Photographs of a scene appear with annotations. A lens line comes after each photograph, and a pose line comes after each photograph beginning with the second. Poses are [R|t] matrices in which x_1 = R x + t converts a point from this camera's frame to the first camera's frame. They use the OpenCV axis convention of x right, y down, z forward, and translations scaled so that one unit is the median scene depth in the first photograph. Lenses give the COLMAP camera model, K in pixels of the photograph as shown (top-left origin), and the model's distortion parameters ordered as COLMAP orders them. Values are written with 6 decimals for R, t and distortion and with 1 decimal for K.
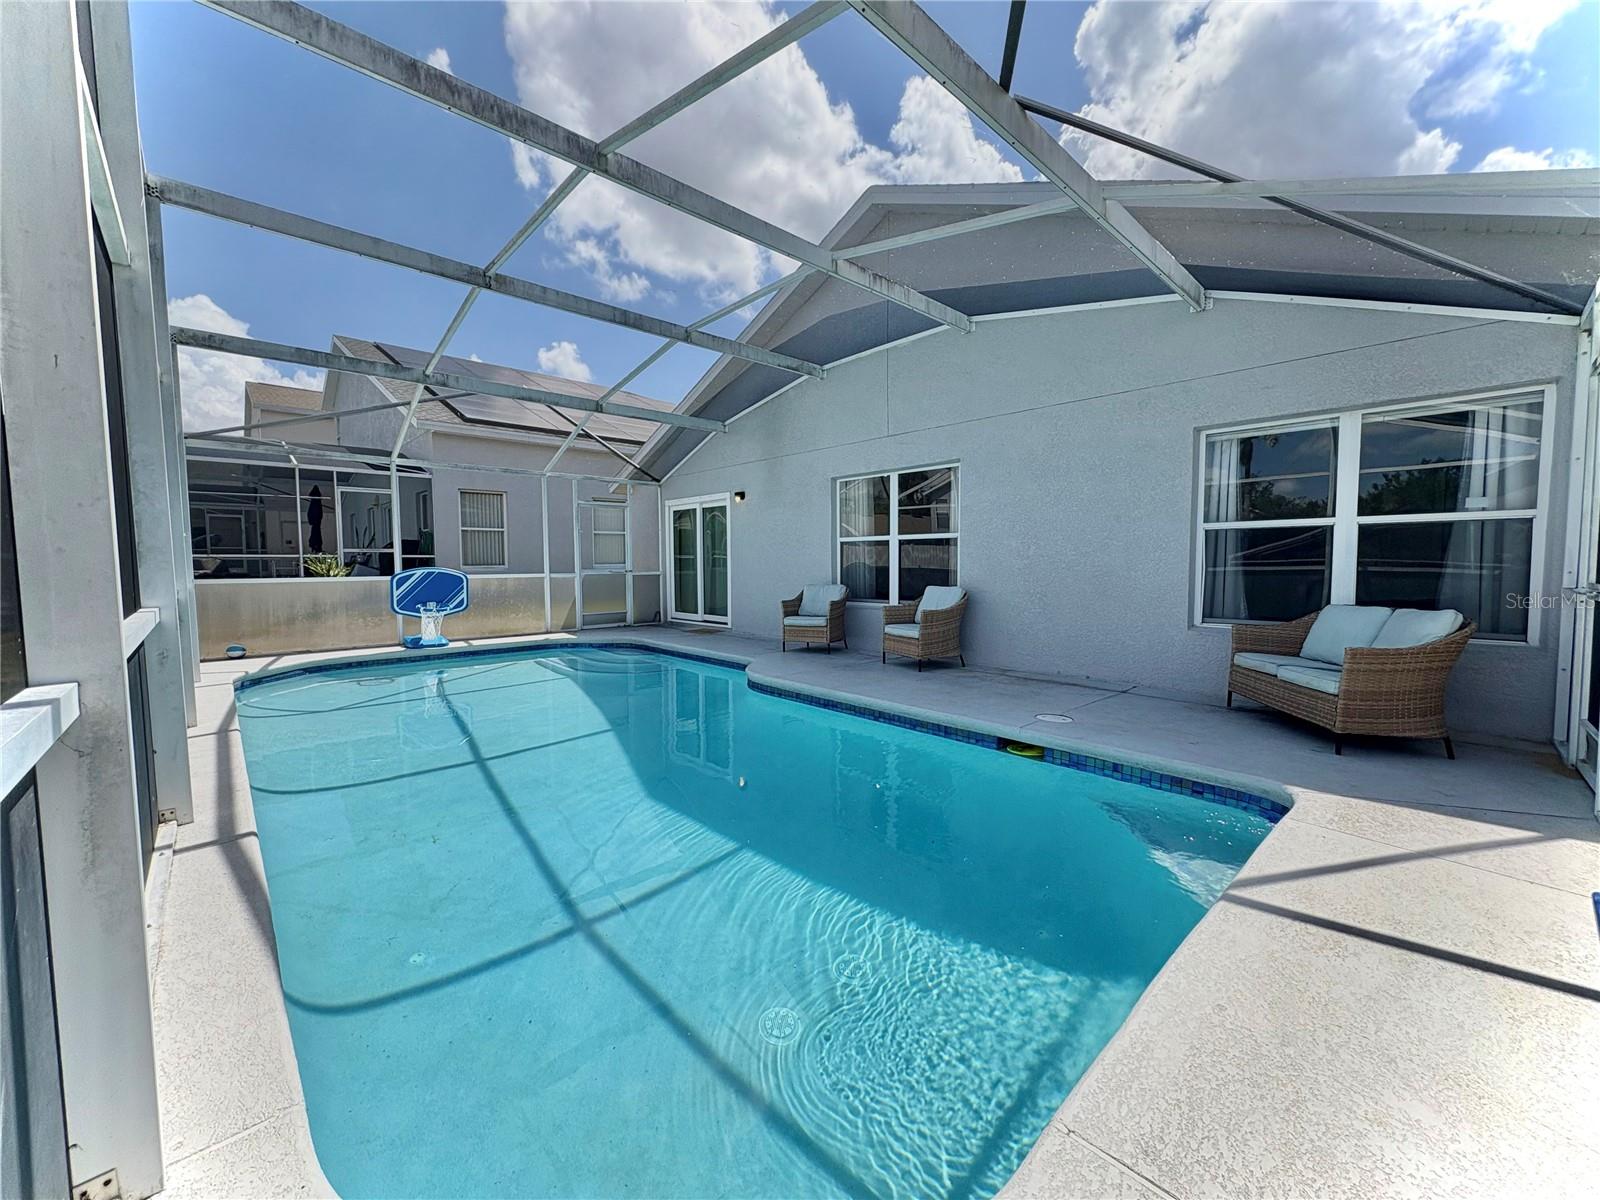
lens RADIAL K [[634.3, 0, 802.8], [0, 634.3, 599.8], [0, 0, 1]] dist [0.000491, -0.000028]
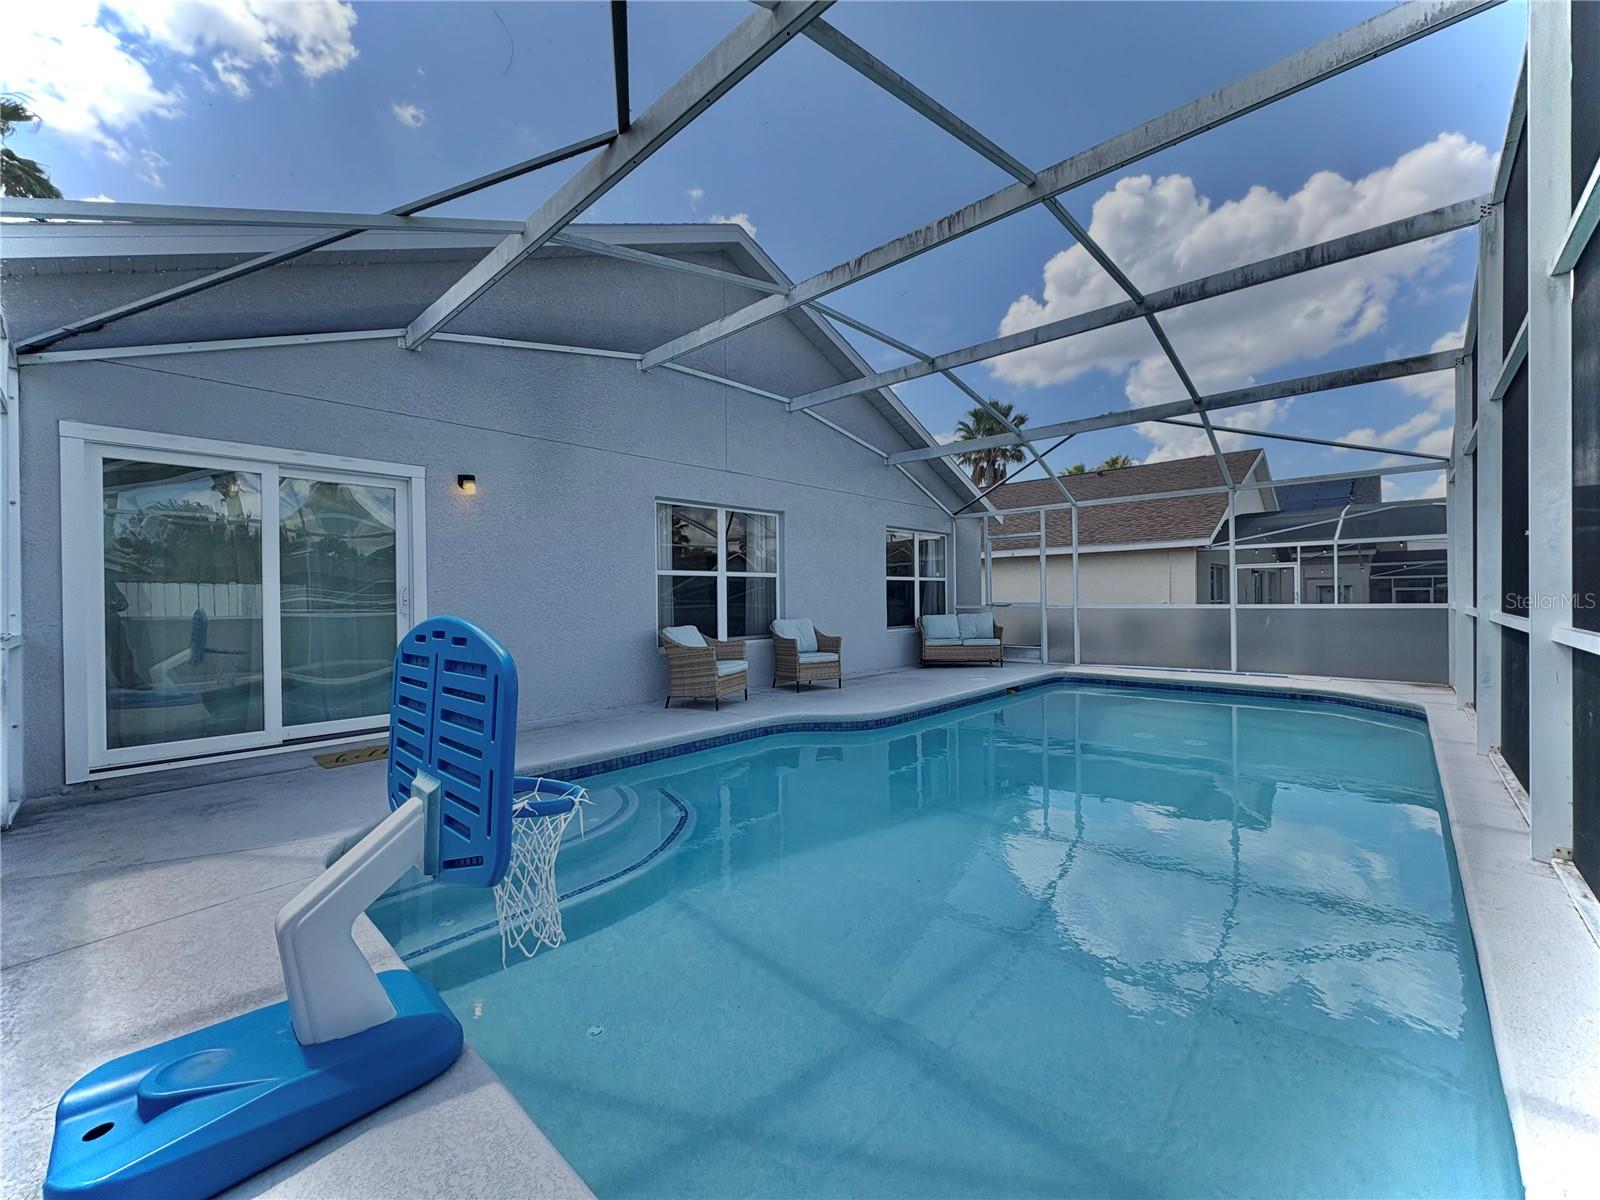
lens RADIAL K [[634.3, 0, 803.0], [0, 634.3, 596.9], [0, 0, 1]] dist [0.000491, -0.000028]
pose [[-0.059485, 0.001767, 0.998228, -0.760507], [0.068312, 0.997661, 0.002305, -0.051585], [-0.995889, 0.068328, -0.059467, 0.859733]]
